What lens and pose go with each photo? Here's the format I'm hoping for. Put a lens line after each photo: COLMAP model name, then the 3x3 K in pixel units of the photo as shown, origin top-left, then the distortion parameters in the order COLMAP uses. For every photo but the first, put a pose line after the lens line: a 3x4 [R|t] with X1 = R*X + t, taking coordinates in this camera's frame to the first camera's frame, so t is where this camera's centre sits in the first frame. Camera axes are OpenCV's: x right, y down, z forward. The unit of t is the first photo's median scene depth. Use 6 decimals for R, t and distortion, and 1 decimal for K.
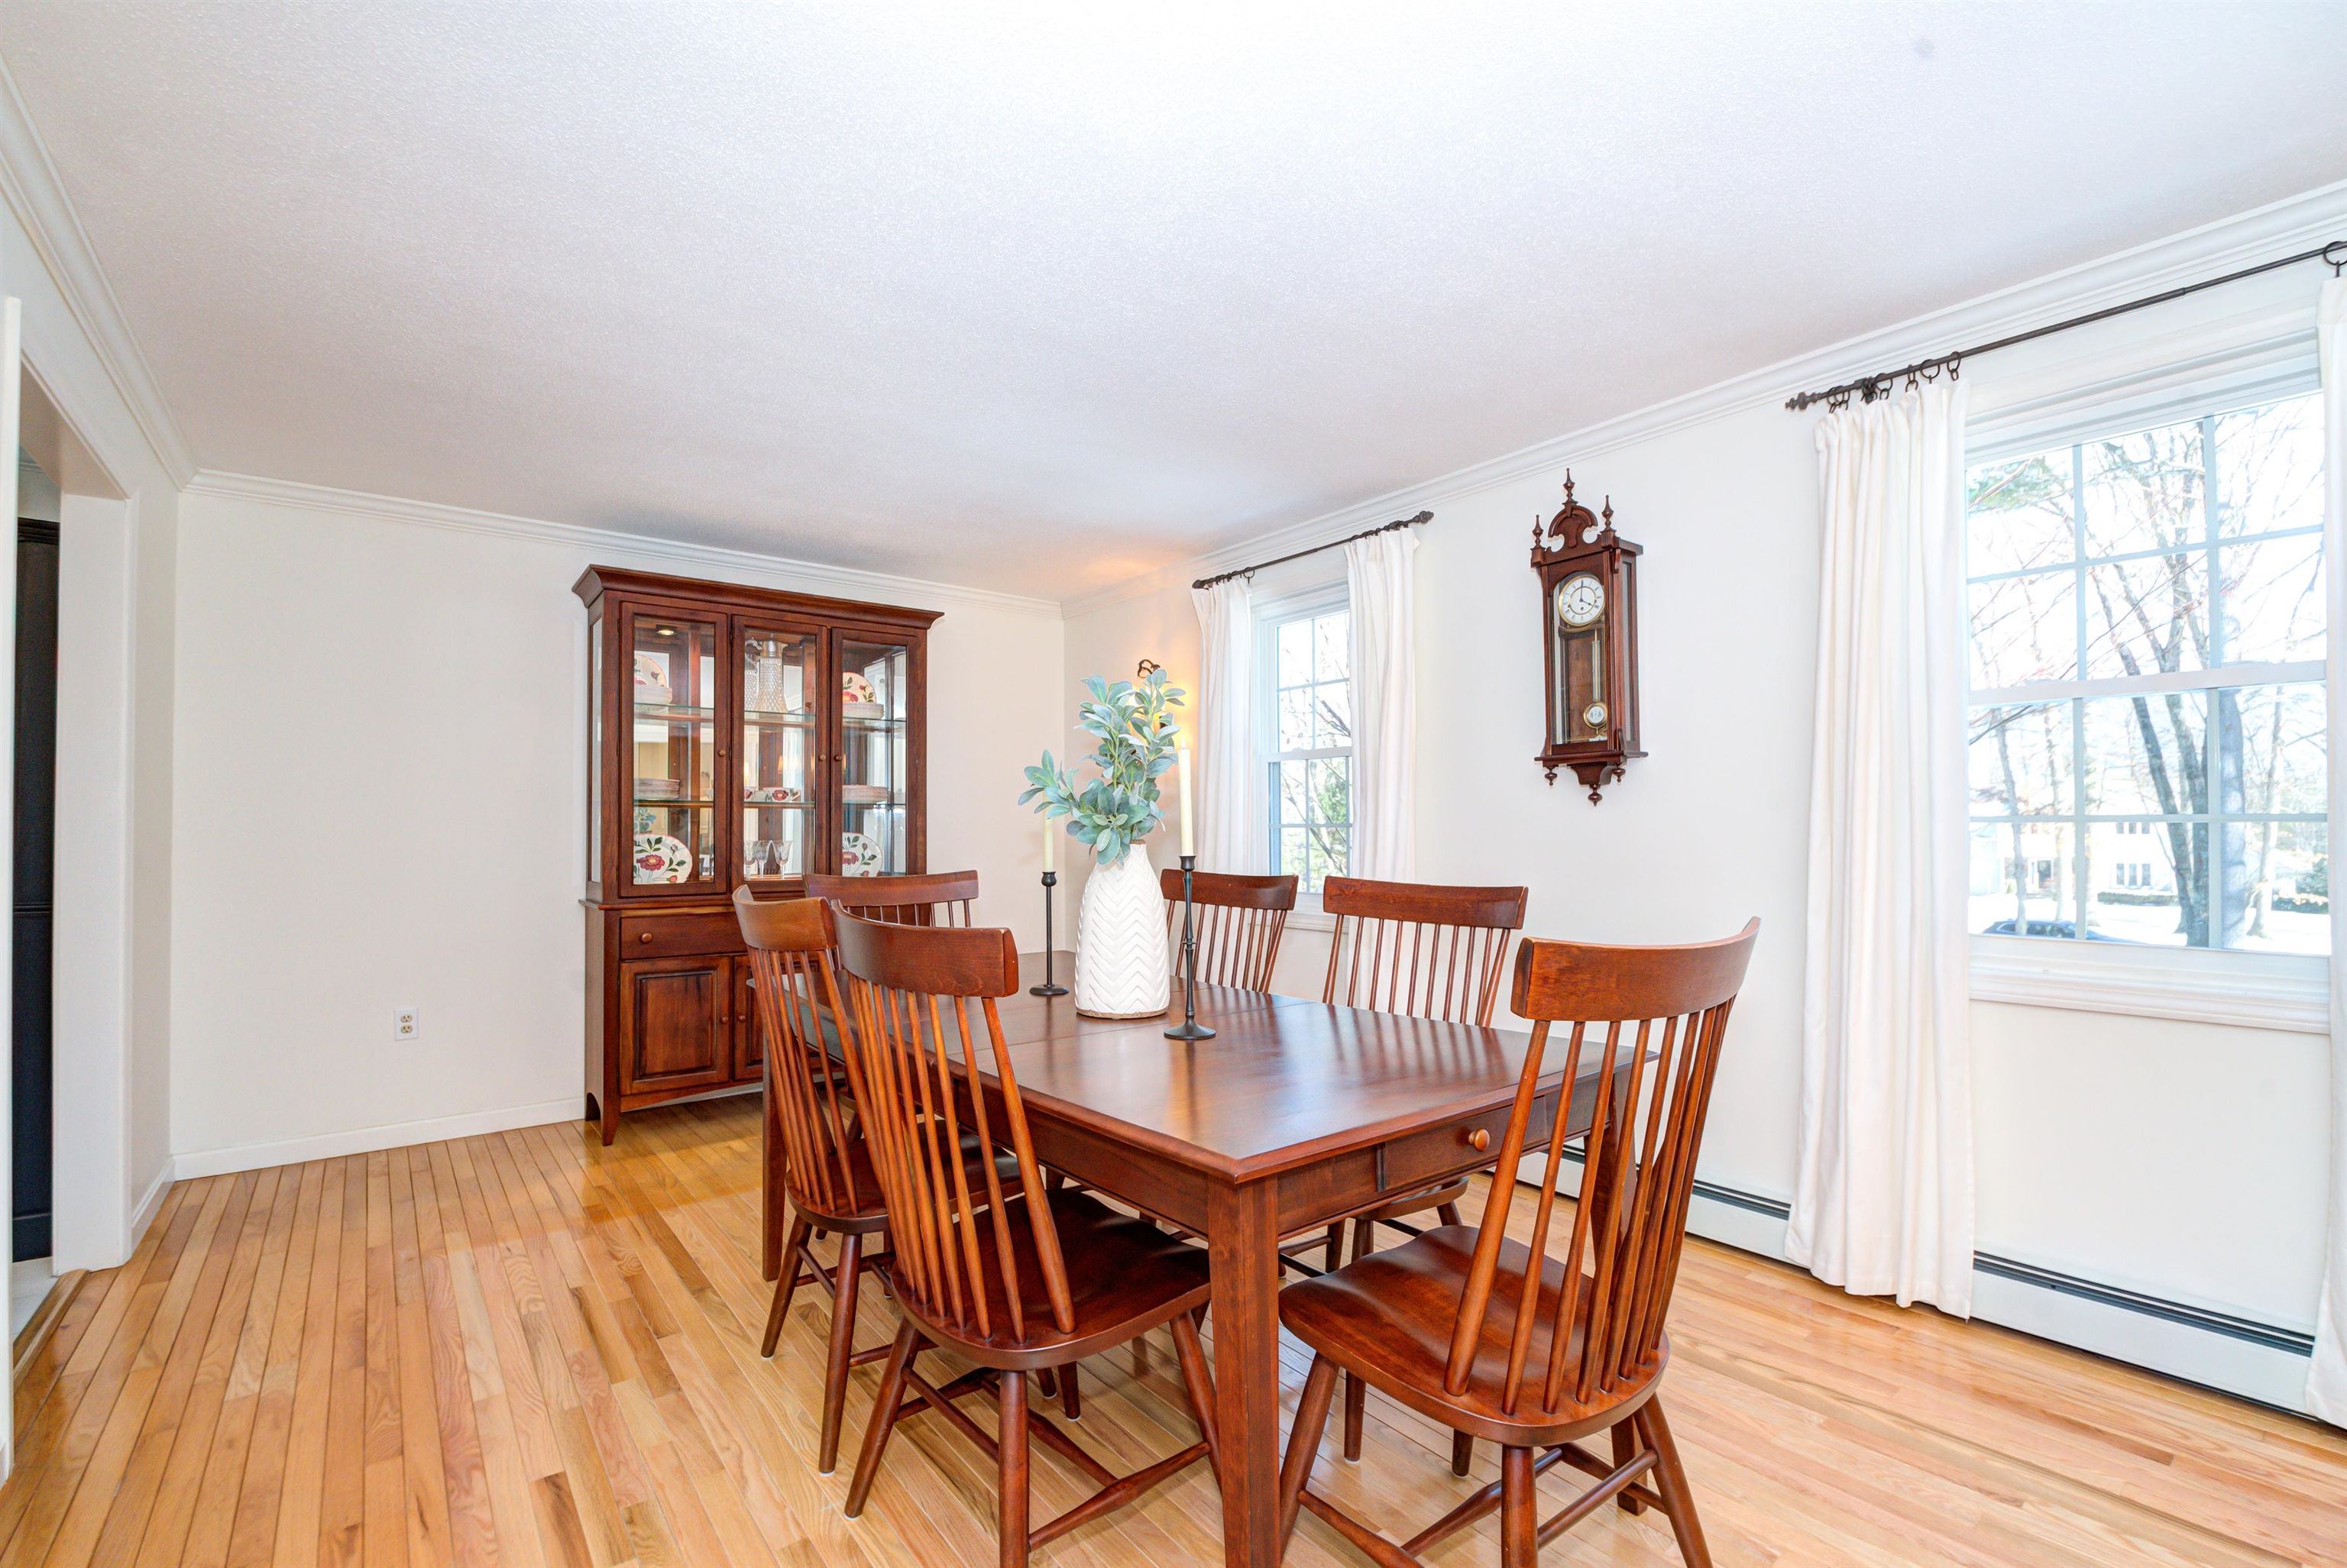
lens RADIAL K [[1014.2, 0, 1148.7], [0, 1014.2, 816.1], [0, 0, 1]] dist [-0.002264, -0.001848]
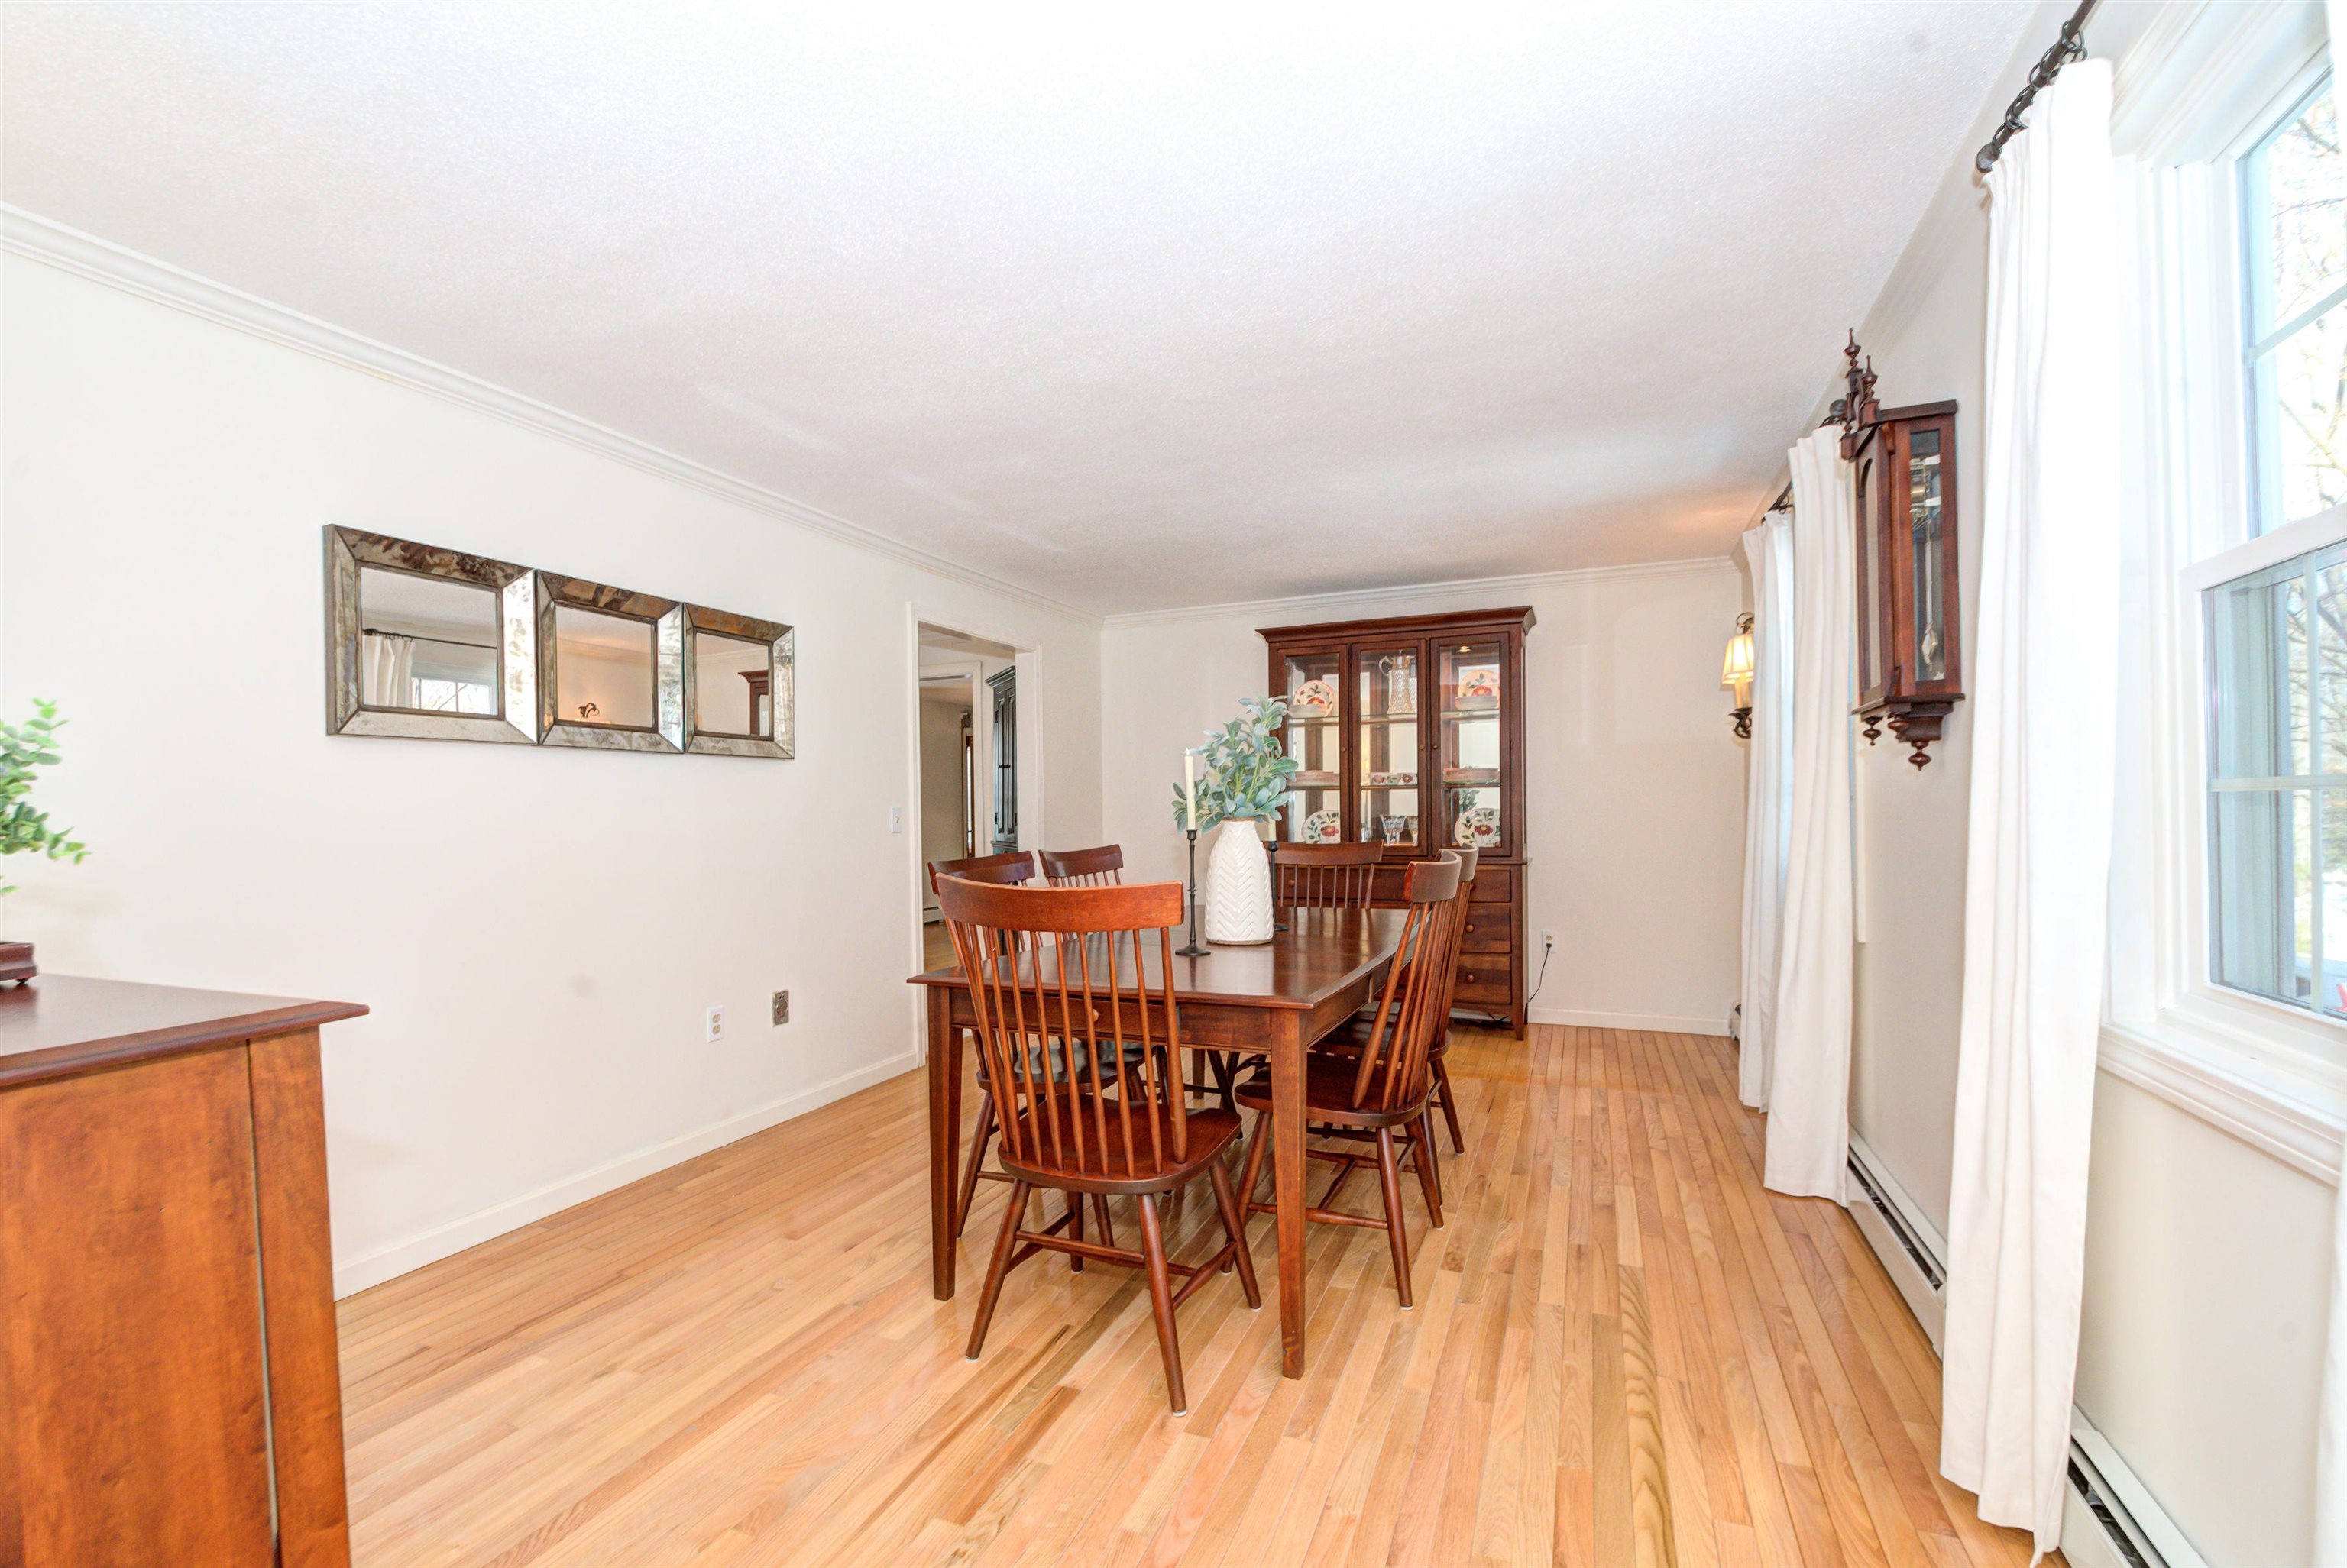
lens RADIAL K [[1014.2, 0, 1148.7], [0, 1014.2, 816.1], [0, 0, 1]] dist [-0.002264, -0.001848]
pose [[0.486996, 0.003629, -0.873396, 0.804999], [0.023608, 0.999571, 0.017317, -0.003455], [0.873085, -0.029052, 0.486702, 0.161207]]
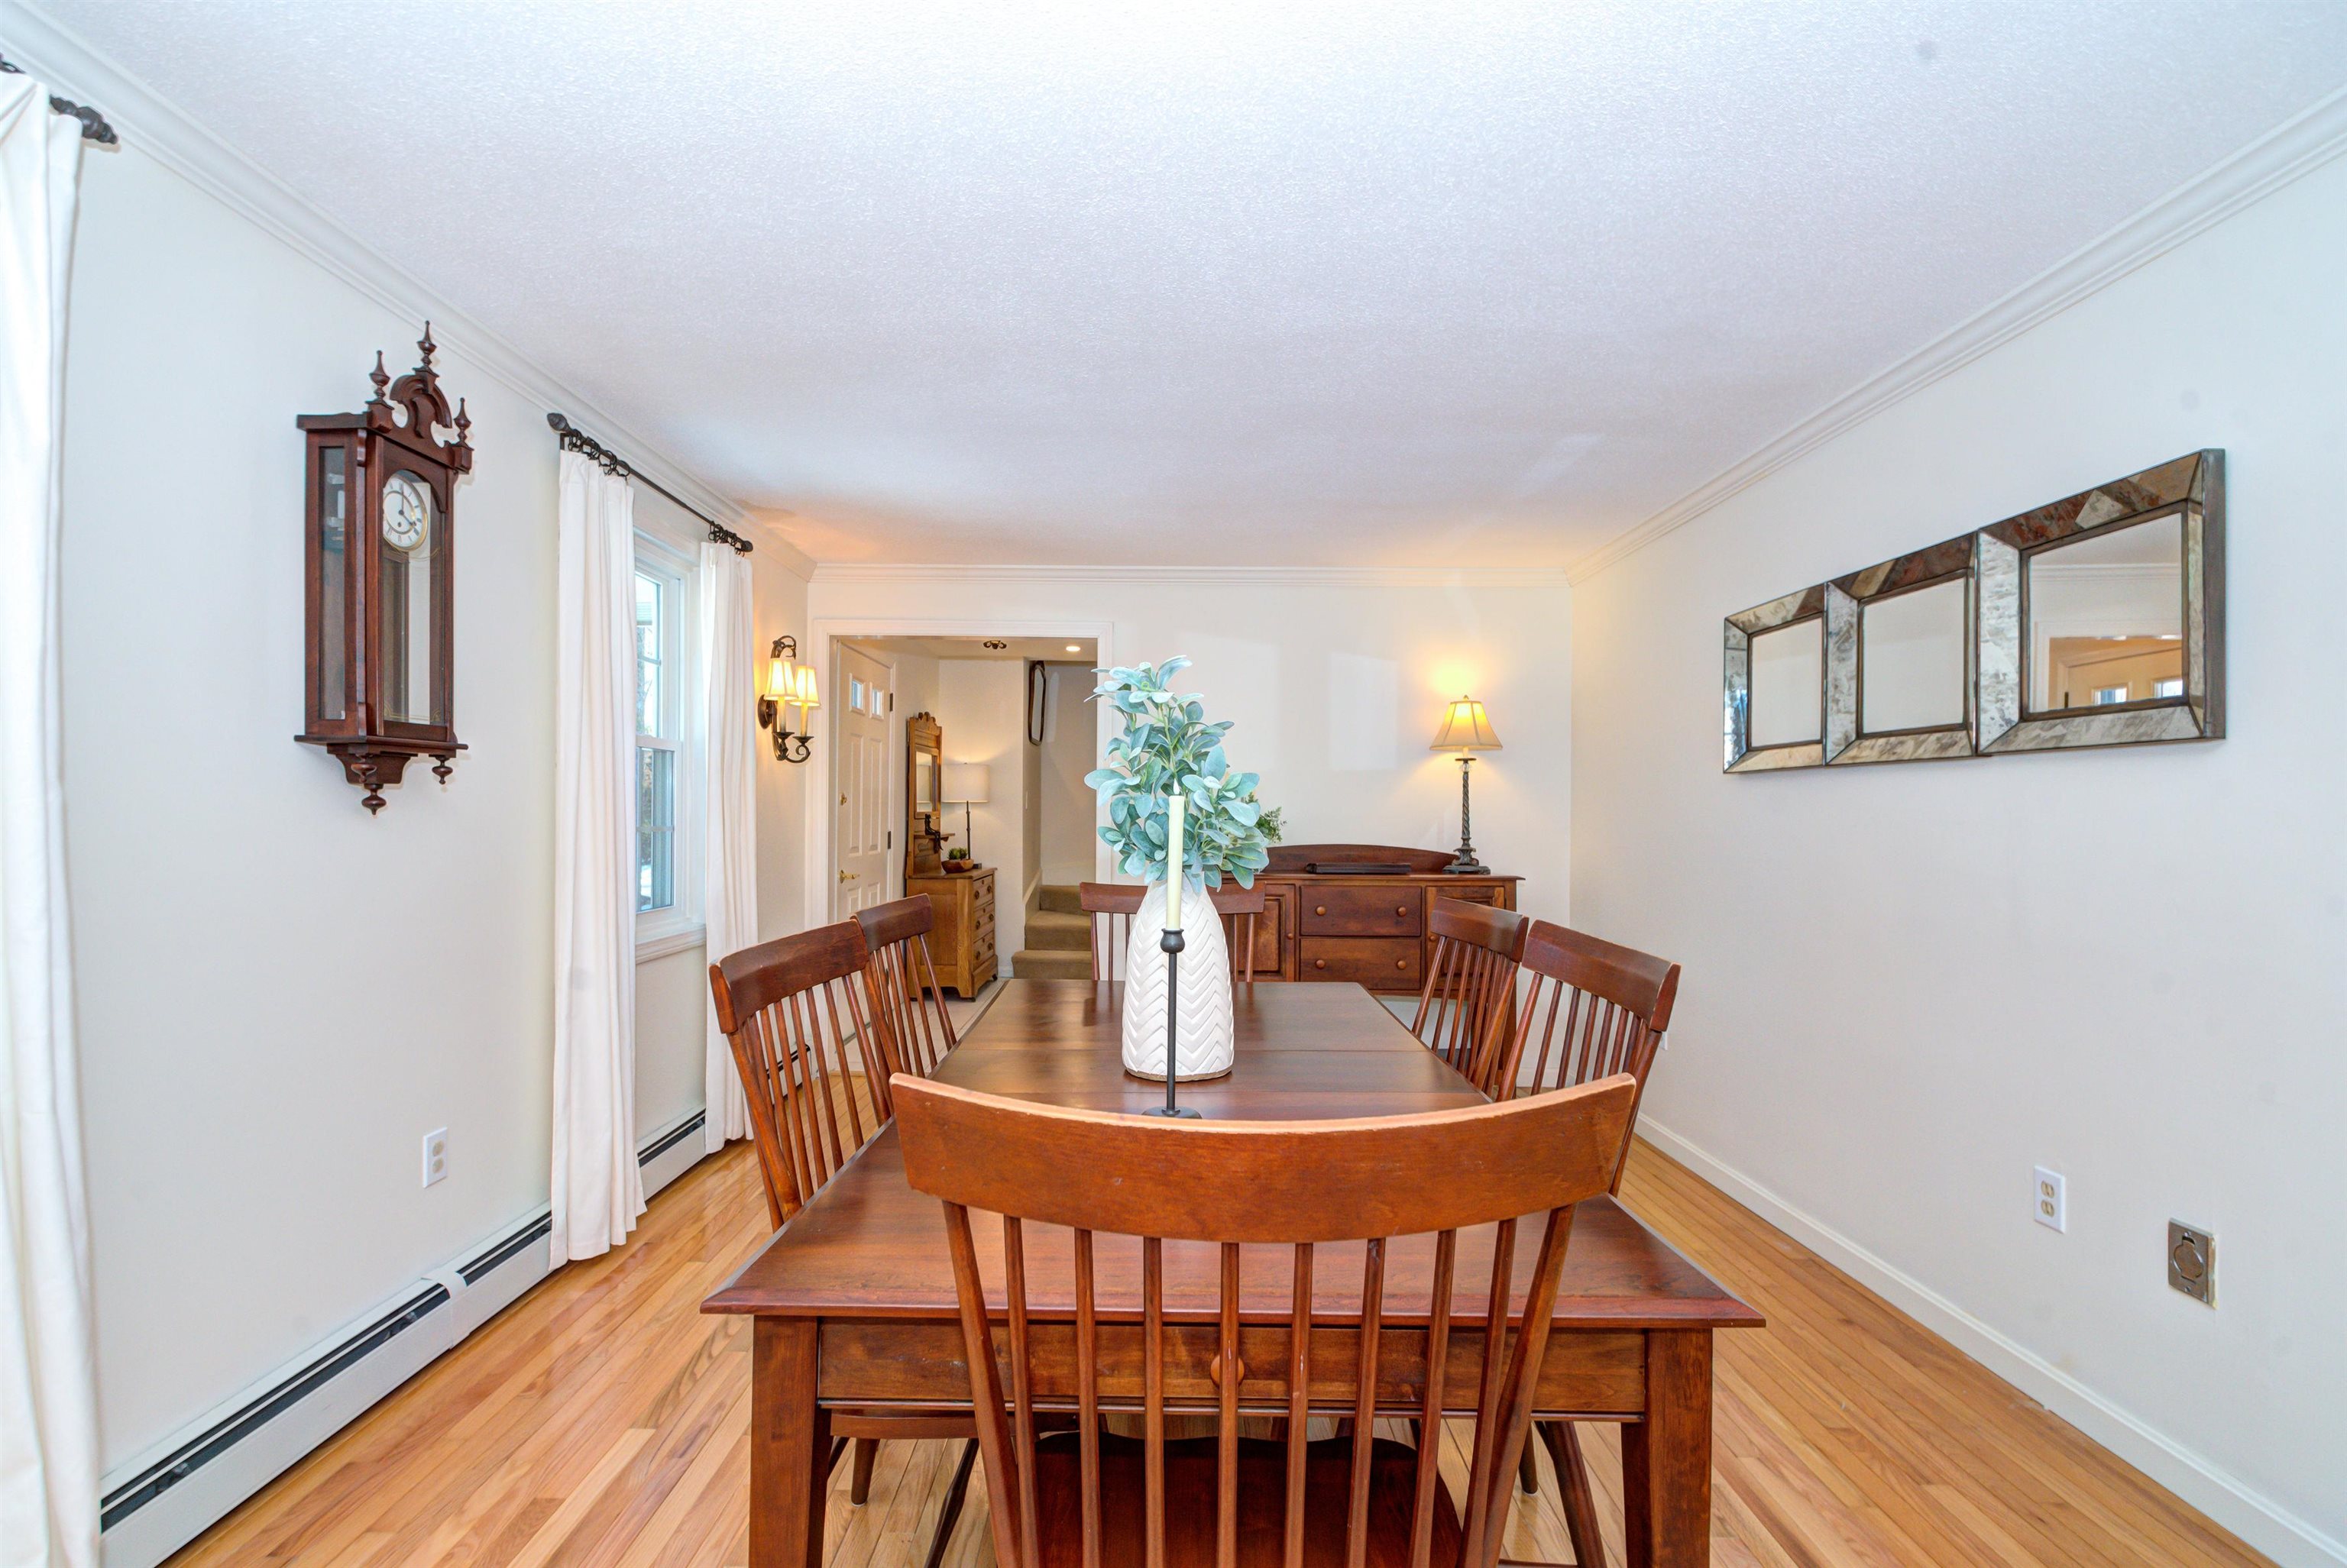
lens RADIAL K [[1014.2, 0, 1148.7], [0, 1014.2, 816.1], [0, 0, 1]] dist [-0.002264, -0.001848]
pose [[-0.783174, -0.000788, 0.621803, -0.383158], [-0.008680, 0.999916, -0.009665, -0.007476], [-0.621742, -0.012967, -0.783114, 1.206251]]
